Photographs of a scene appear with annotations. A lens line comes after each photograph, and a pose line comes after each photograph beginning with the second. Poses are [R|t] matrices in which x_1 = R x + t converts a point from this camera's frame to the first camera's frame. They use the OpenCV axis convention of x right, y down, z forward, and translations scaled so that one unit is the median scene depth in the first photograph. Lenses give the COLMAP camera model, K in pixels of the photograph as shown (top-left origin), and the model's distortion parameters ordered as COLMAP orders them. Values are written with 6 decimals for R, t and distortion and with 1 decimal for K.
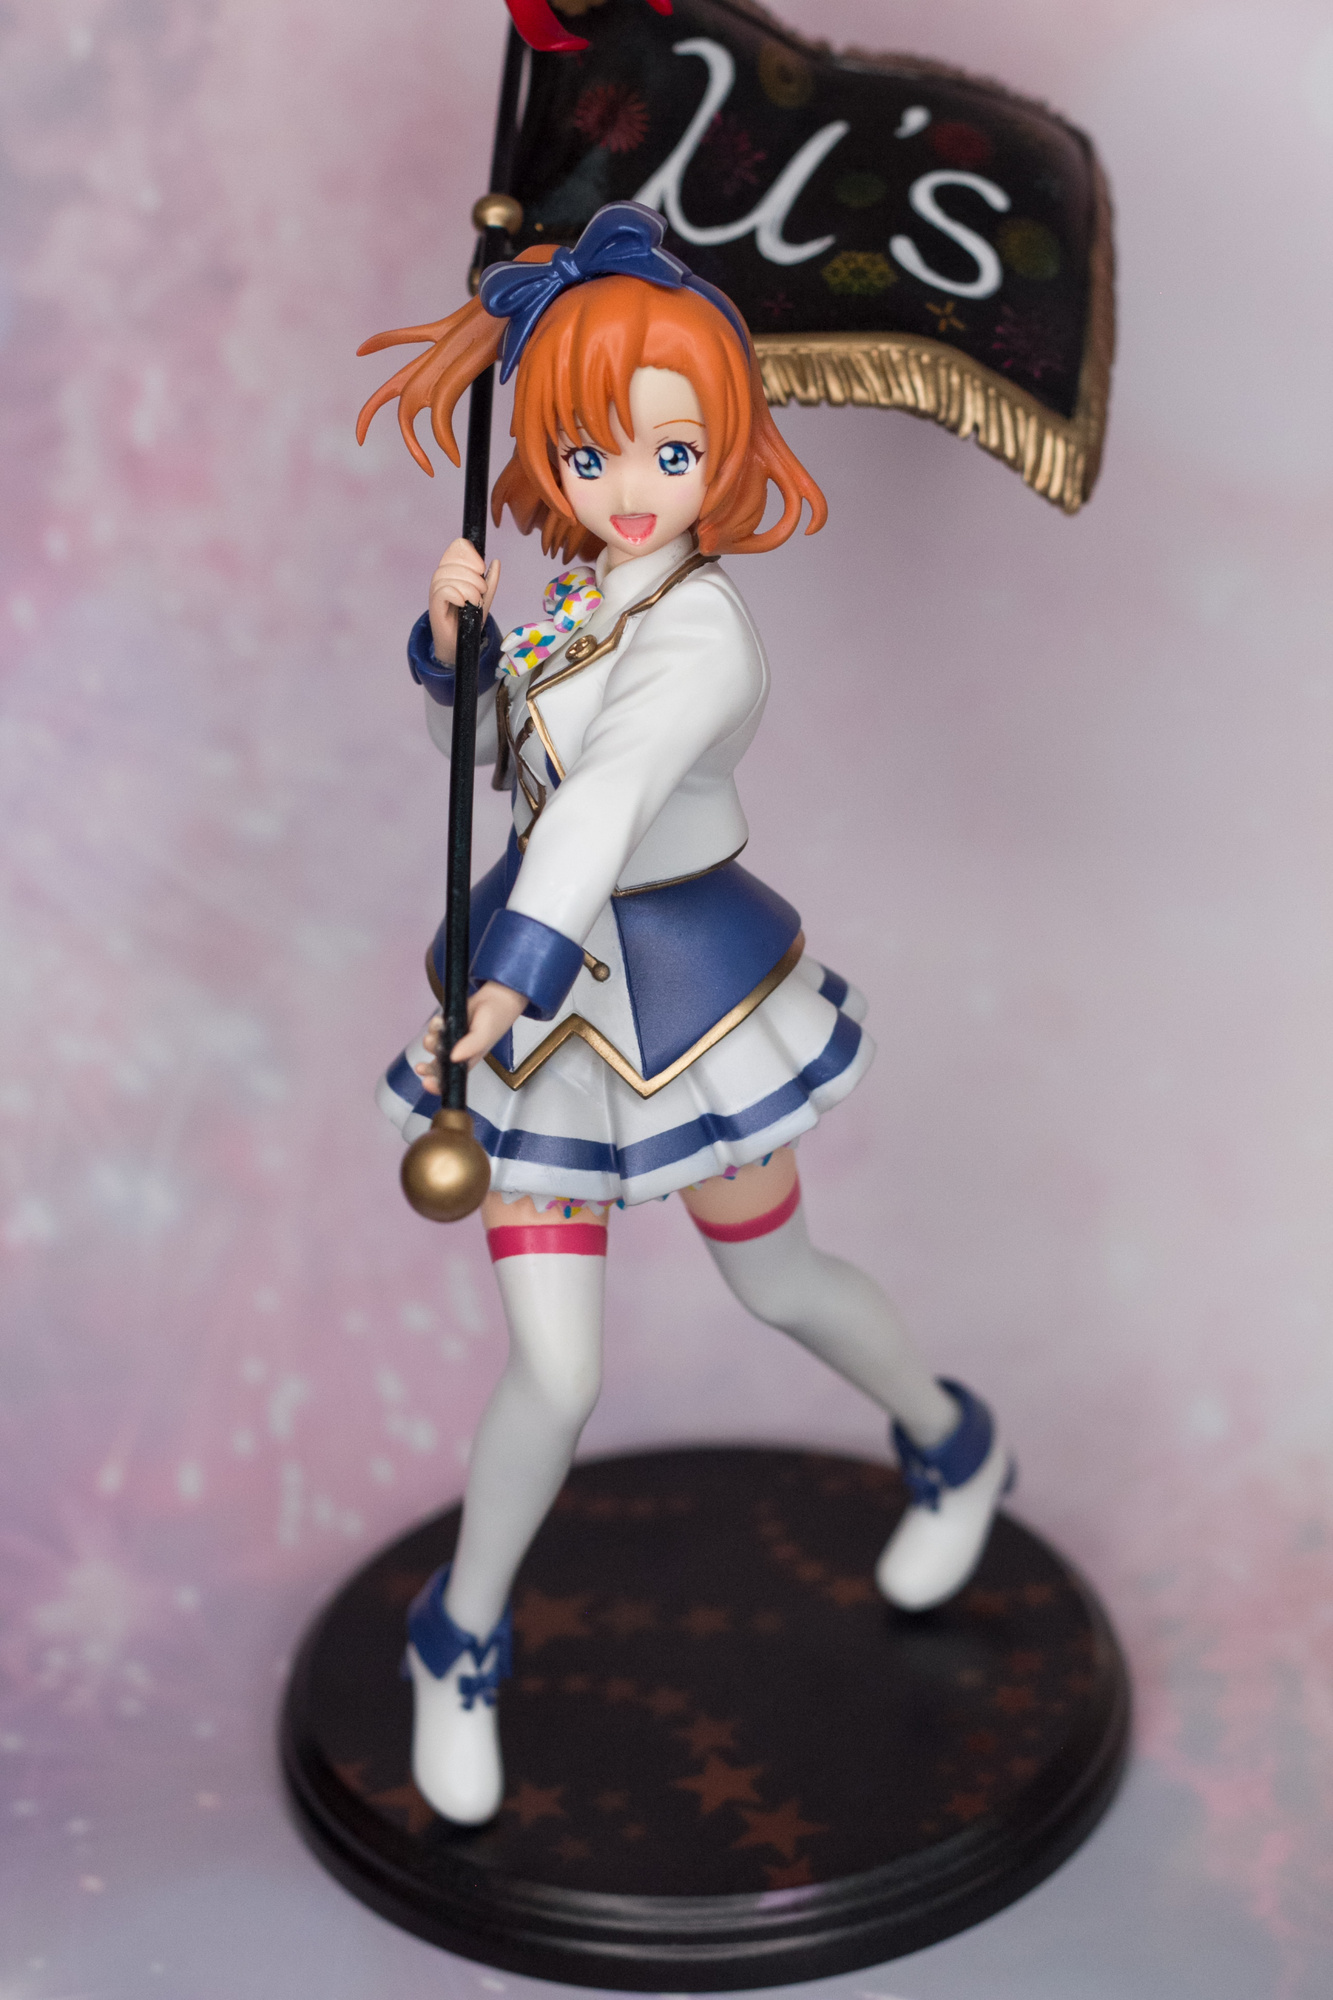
lens RADIAL K [[5401.4, 0, 673.1], [0, 5401.4, 985.2], [0, 0, 1]] dist [-0.162778, 0.000000]
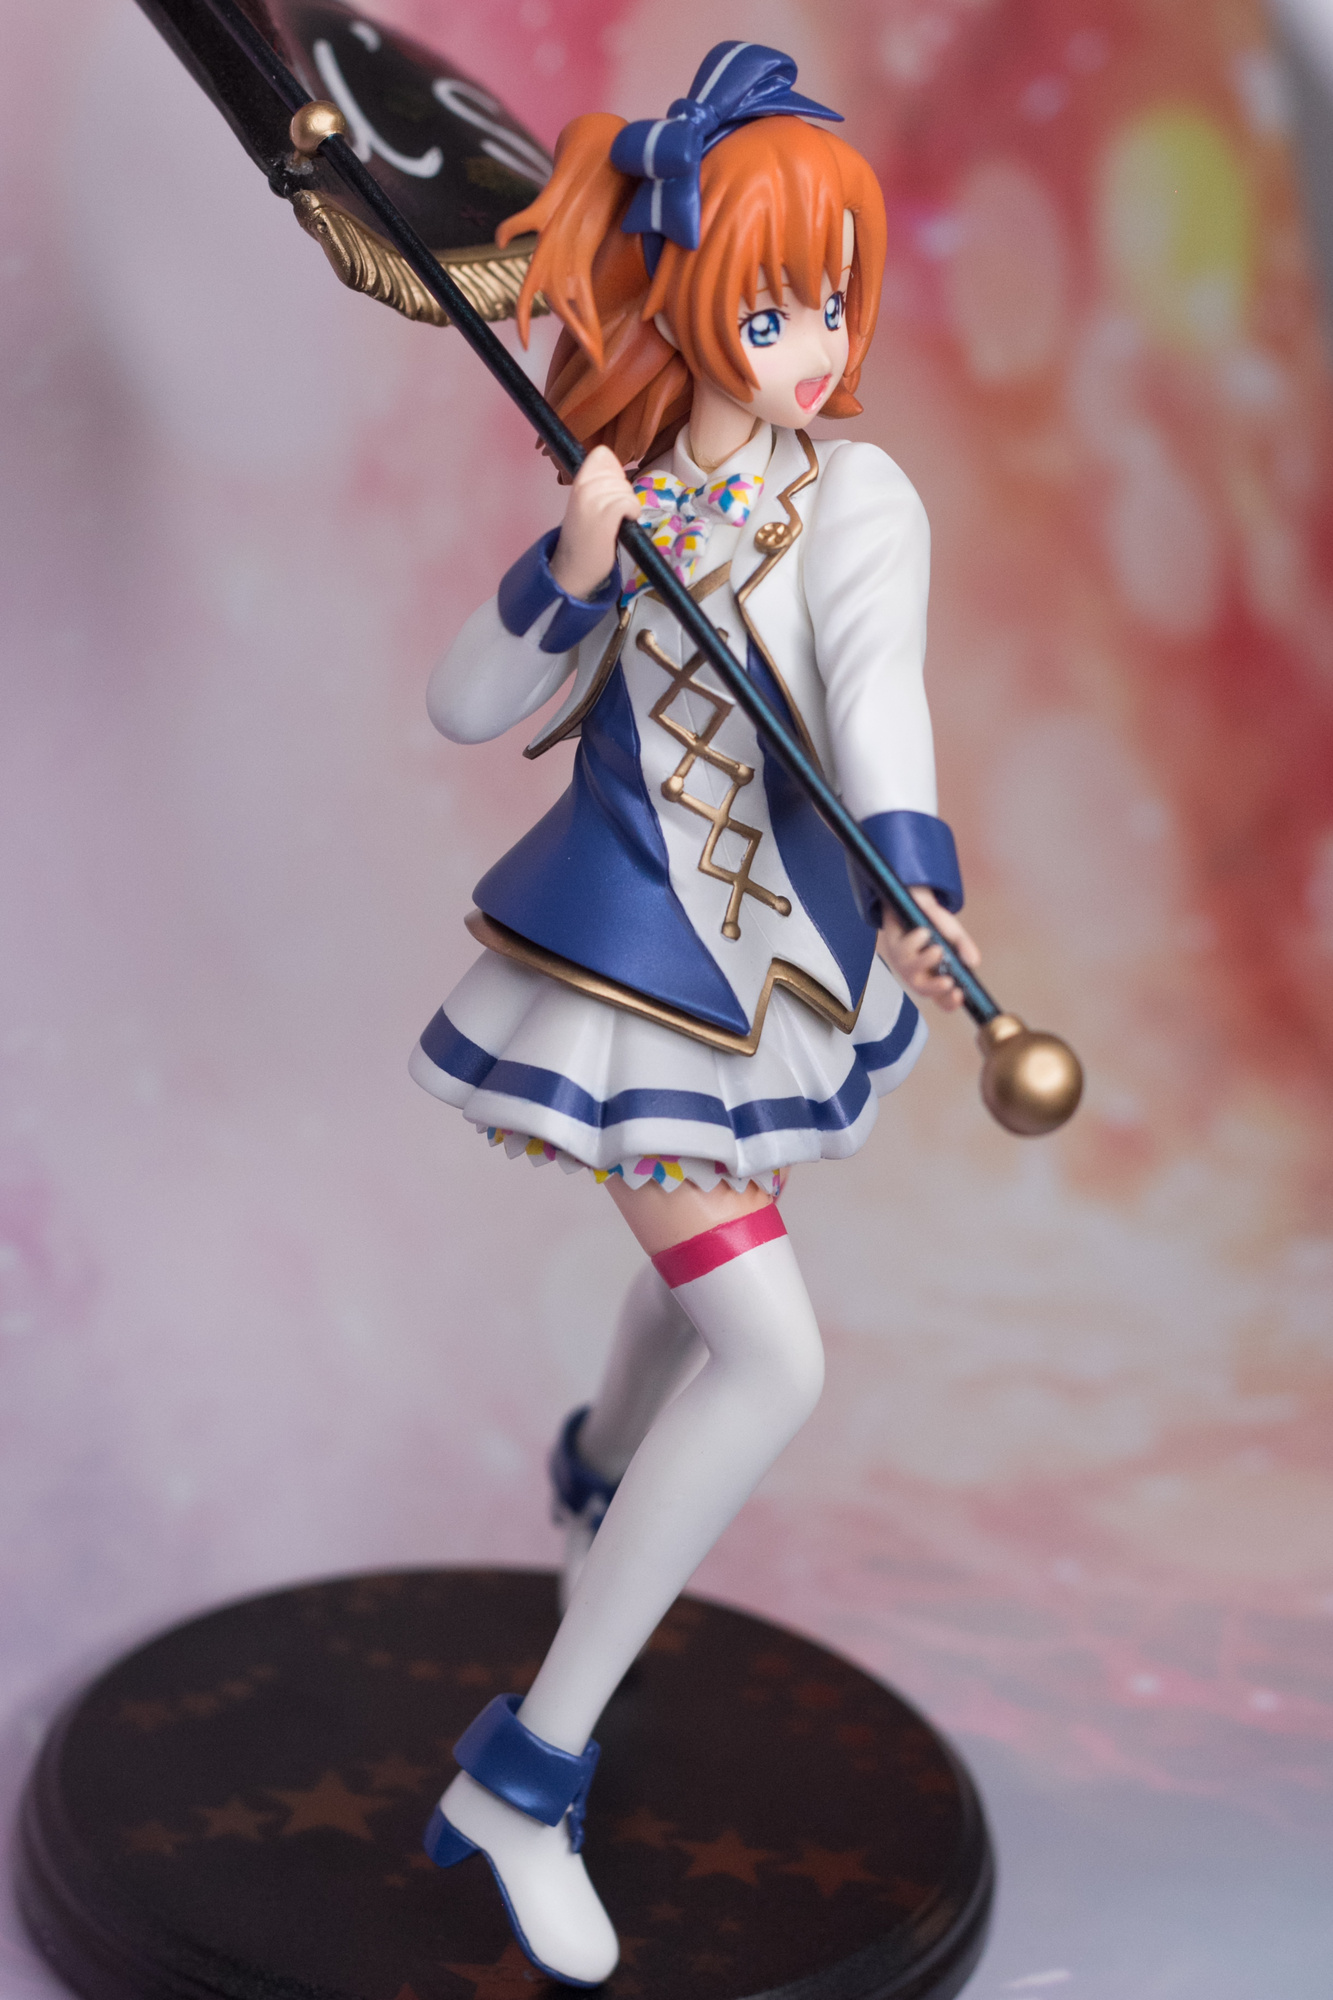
lens RADIAL K [[5401.4, 0, 668.5], [0, 5401.4, 990.4], [0, 0, 1]] dist [-0.162778, 0.000000]
pose [[0.612320, -0.194196, 0.766389, -0.677826], [0.260624, 0.964760, 0.036232, -0.024931], [-0.746418, 0.177554, 0.641354, 0.419387]]
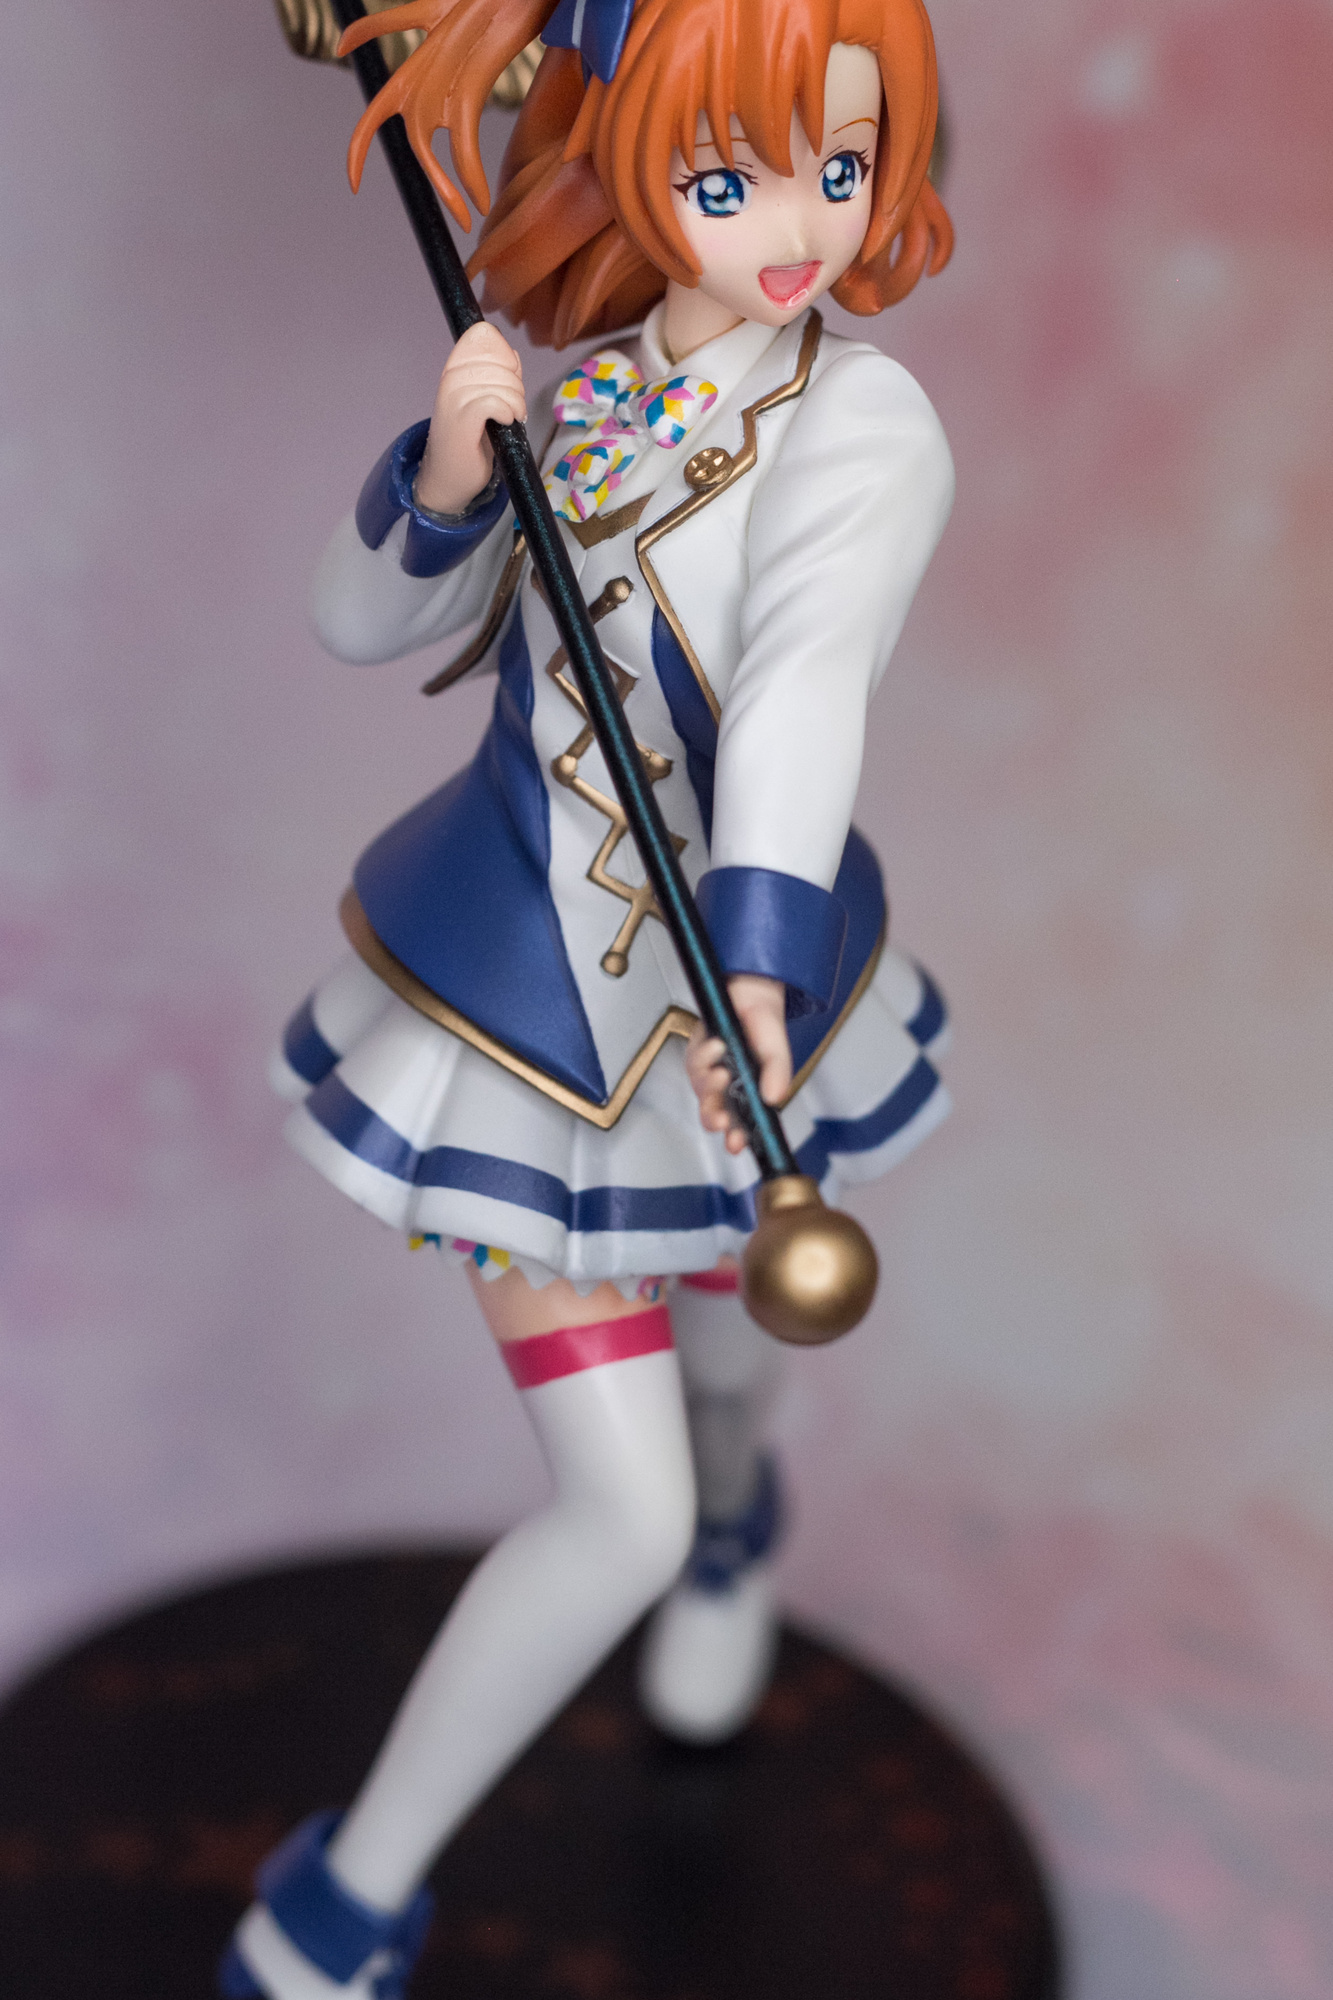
lens RADIAL K [[5401.4, 0, 649.0], [0, 5401.4, 904.5], [0, 0, 1]] dist [-0.162778, 0.000000]
pose [[0.857886, -0.138777, 0.494746, -0.338614], [0.119321, 0.990322, 0.070884, -0.053135], [-0.499795, -0.001777, 0.866142, 0.390208]]
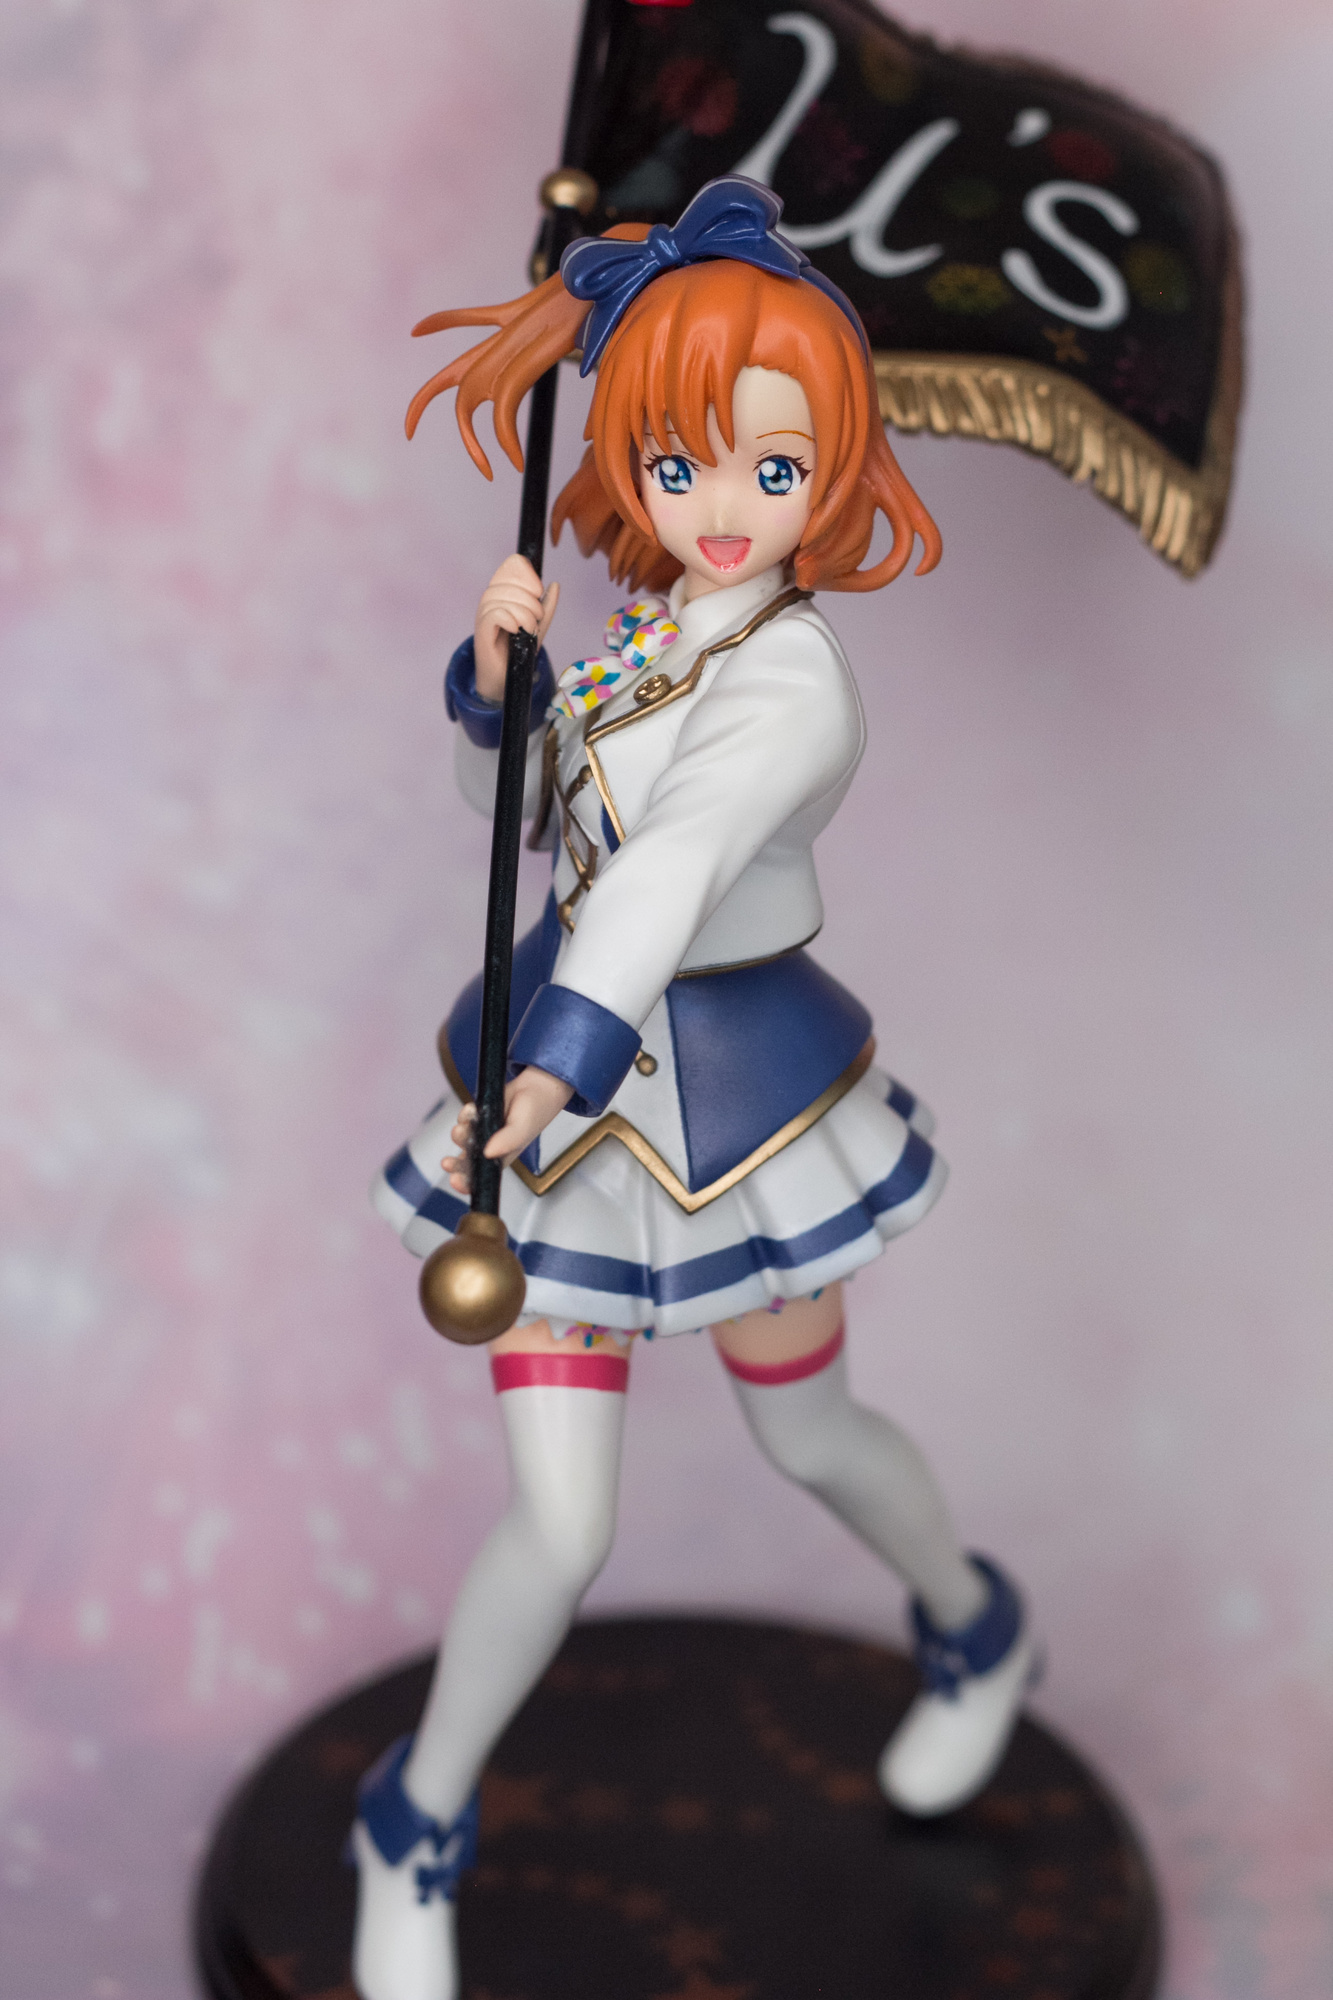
lens RADIAL K [[5401.4, 0, 660.8], [0, 5401.4, 1008.0], [0, 0, 1]] dist [-0.162778, 0.000000]
pose [[0.997490, 0.058603, 0.039731, -0.043706], [-0.057694, 0.998054, -0.023657, 0.008259], [-0.041040, 0.021305, 0.998930, 0.128686]]
